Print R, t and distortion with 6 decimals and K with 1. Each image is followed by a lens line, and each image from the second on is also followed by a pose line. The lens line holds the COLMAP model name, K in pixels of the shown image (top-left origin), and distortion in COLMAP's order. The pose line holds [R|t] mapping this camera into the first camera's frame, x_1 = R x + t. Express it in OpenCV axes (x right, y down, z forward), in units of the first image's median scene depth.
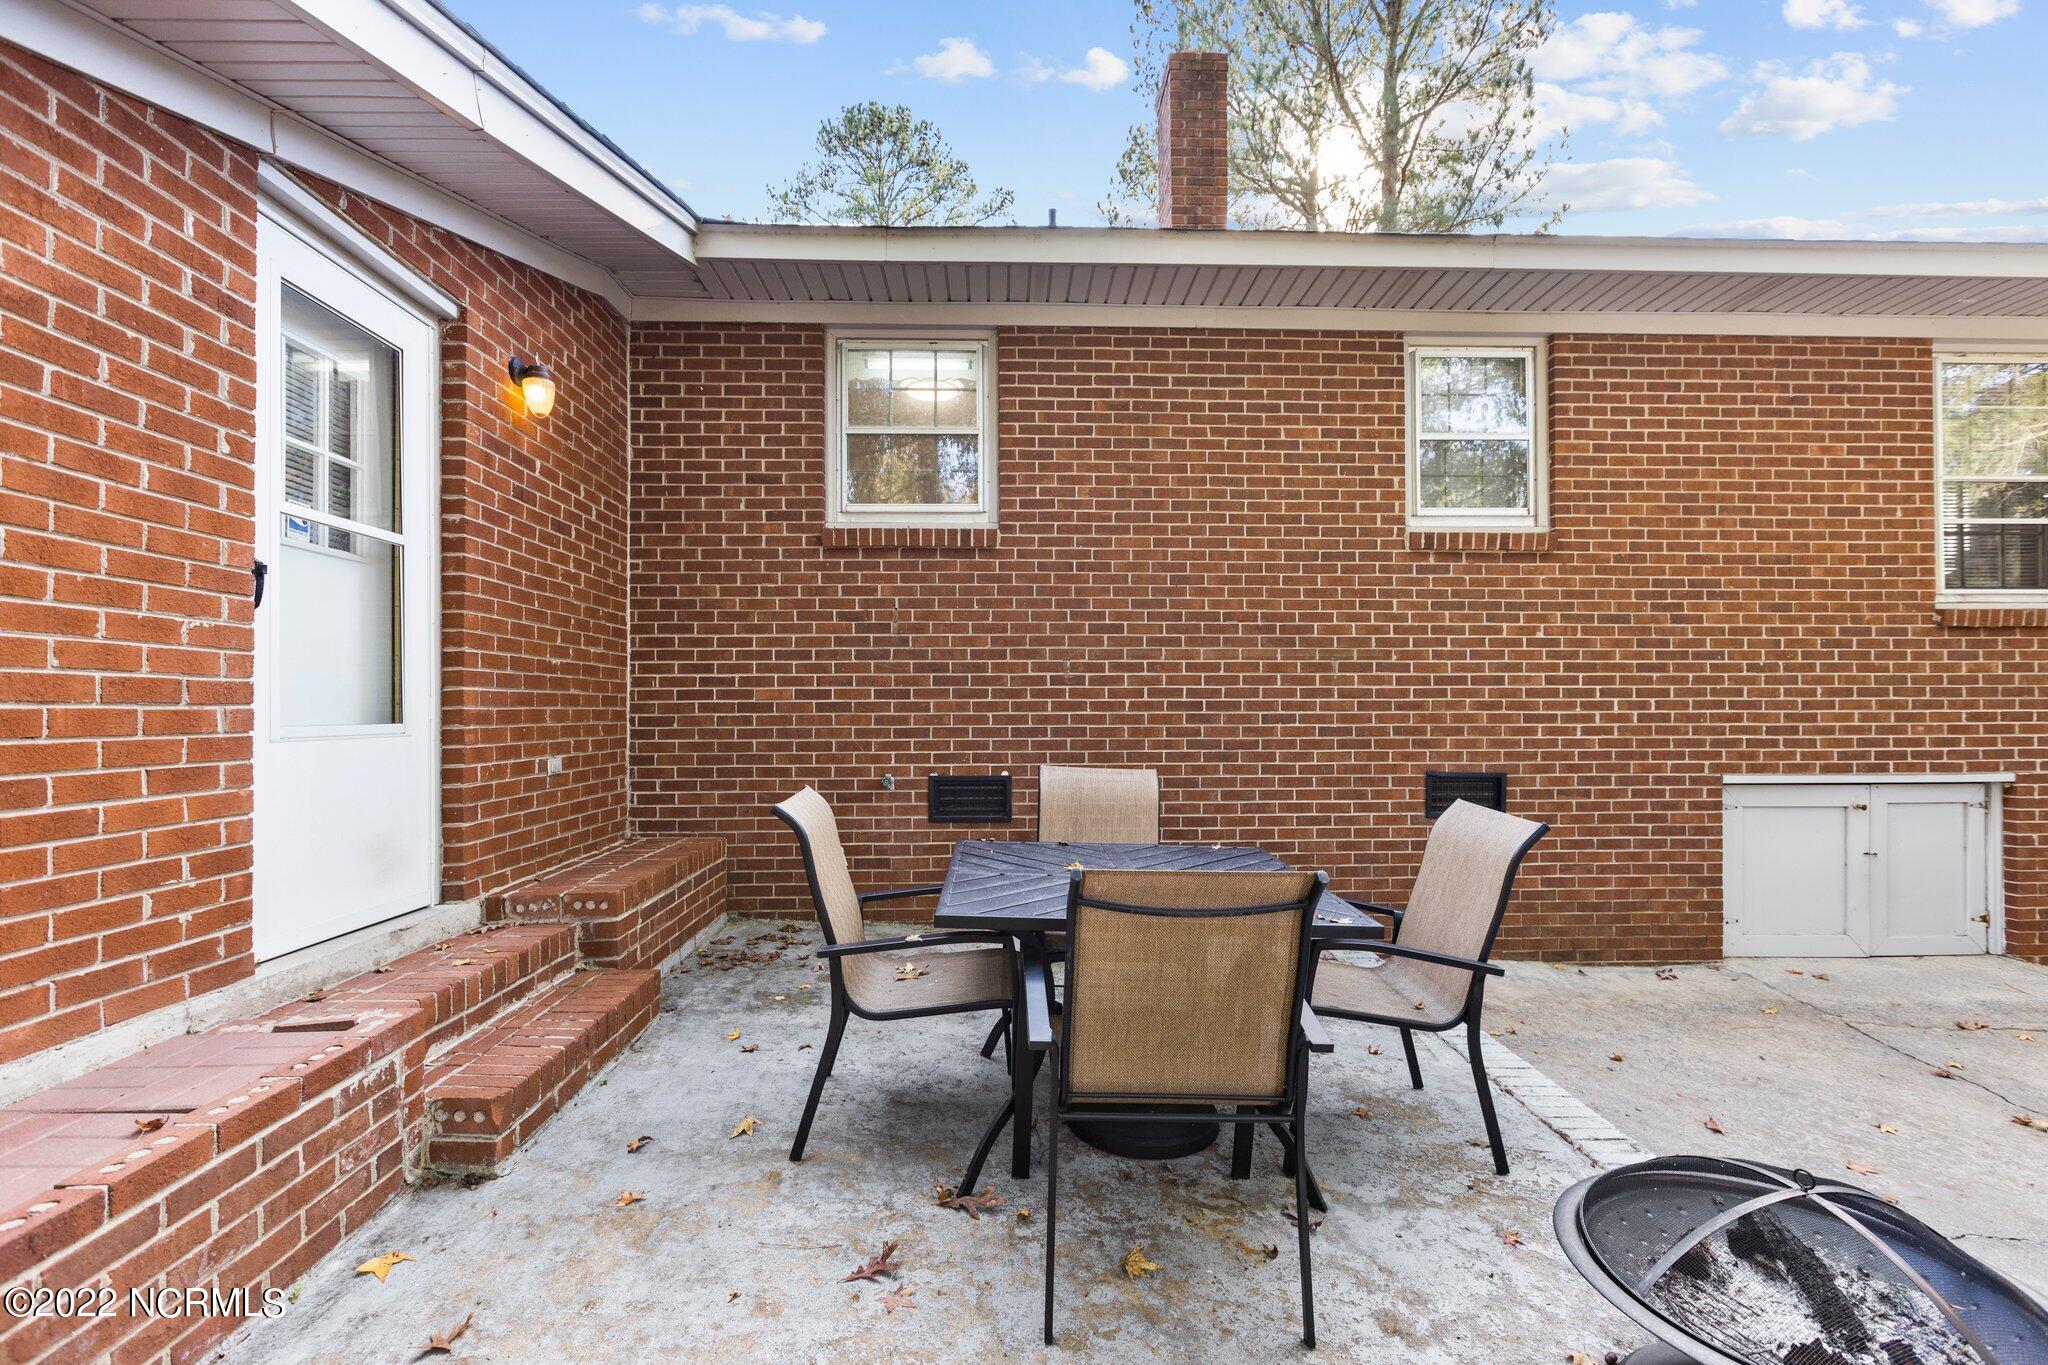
lens RADIAL K [[920.7, 0, 1024.4], [0, 920.7, 700.4], [0, 0, 1]] dist [0.001149, 0.000112]
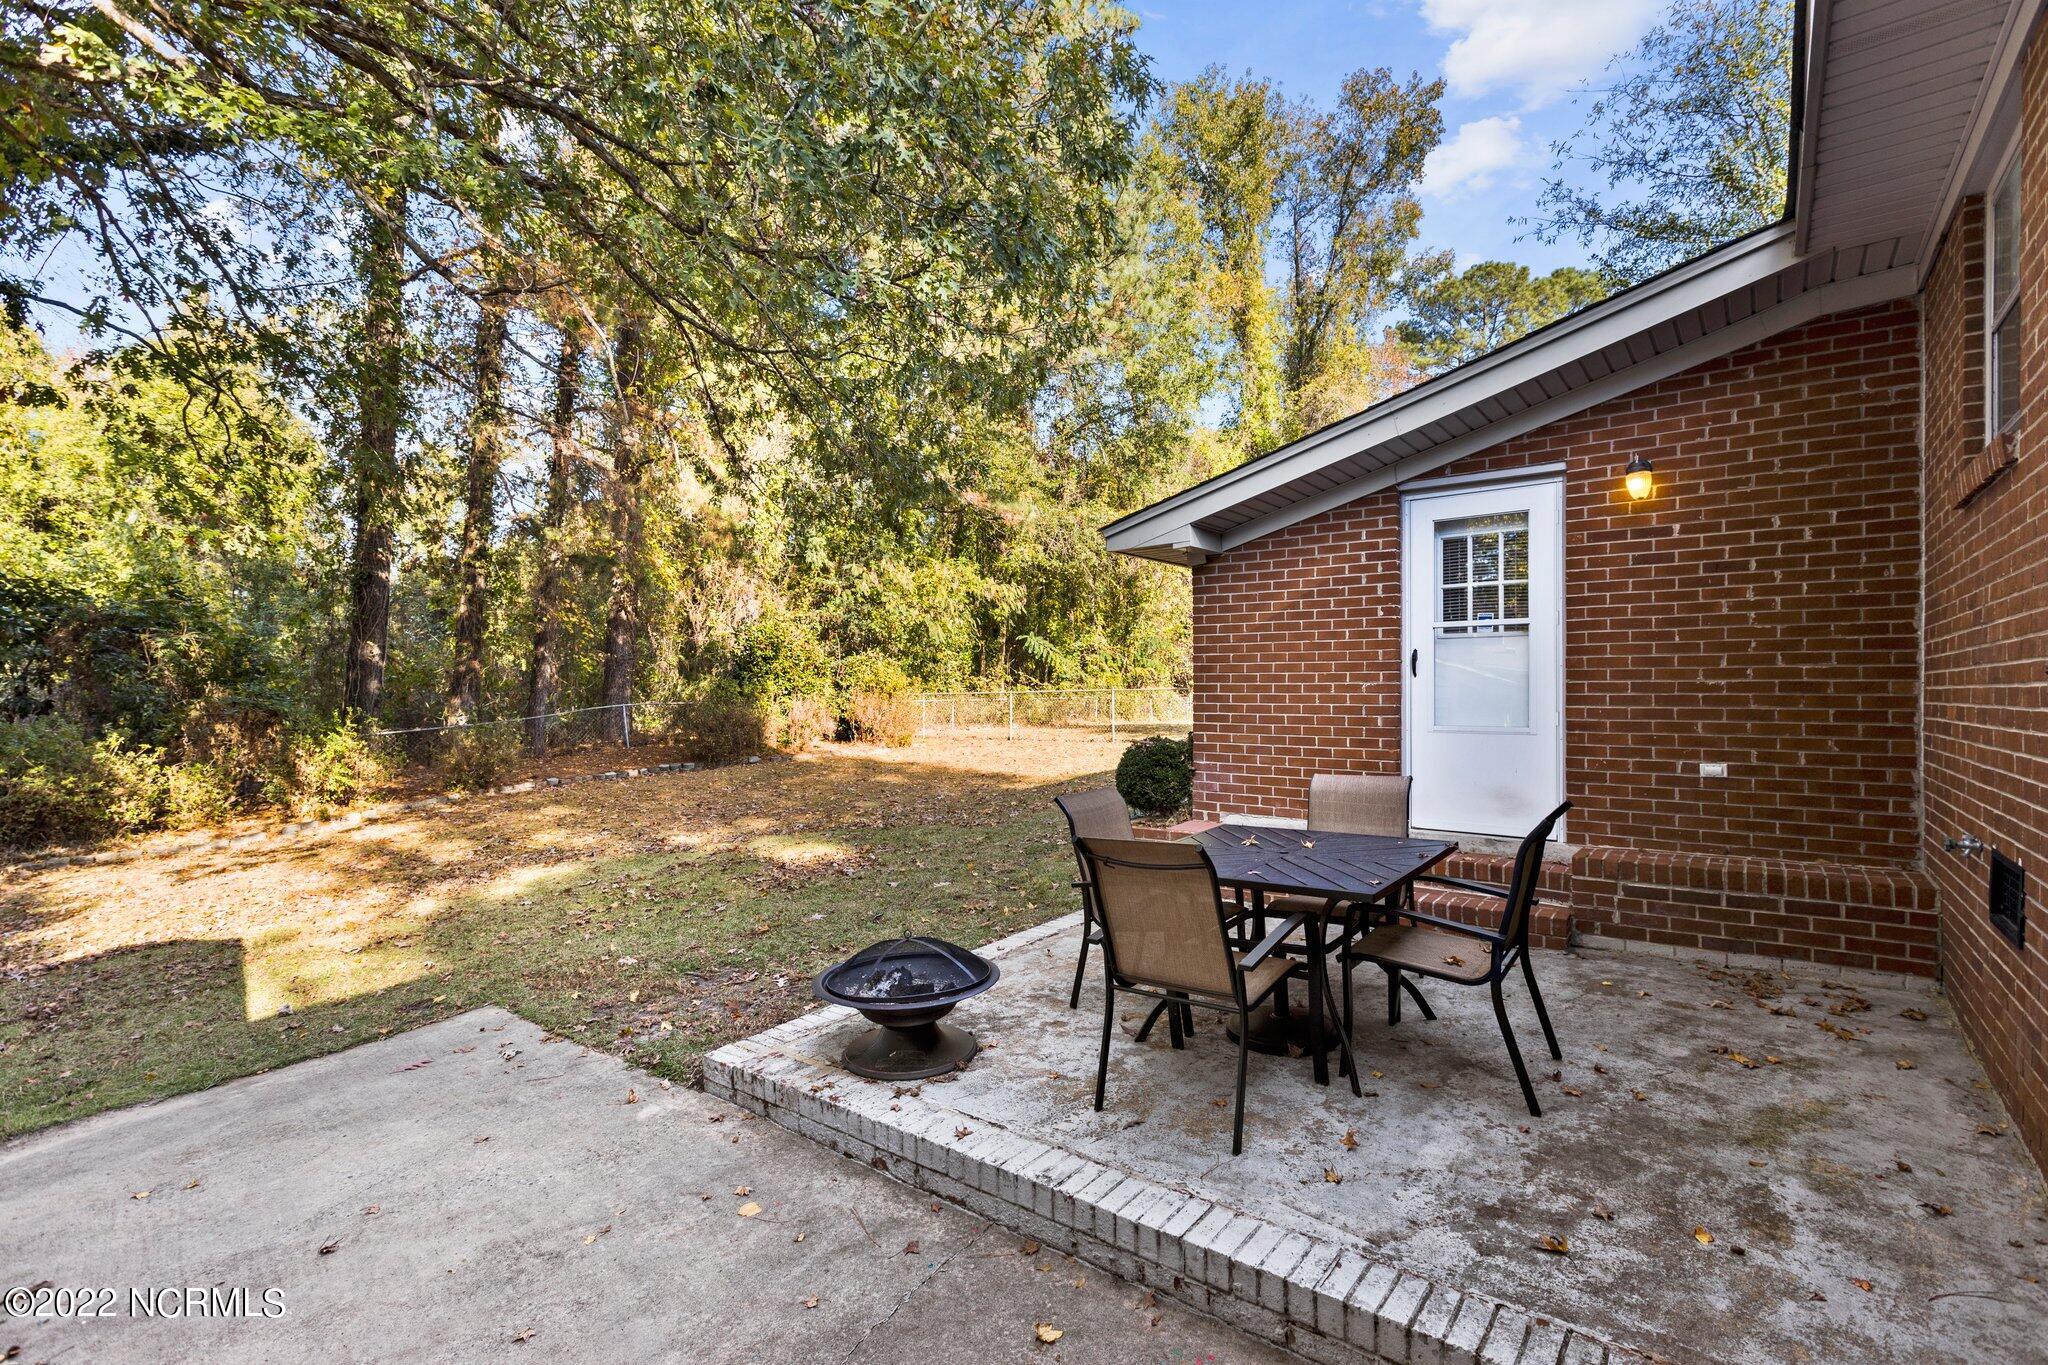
lens RADIAL K [[920.7, 0, 1030.5], [0, 920.7, 692.8], [0, 0, 1]] dist [0.001149, 0.000112]
pose [[-0.649829, -0.001434, -0.760079, 1.236194], [0.005851, 0.999959, -0.006889, -0.033689], [0.760058, -0.008924, -0.649794, 1.413258]]
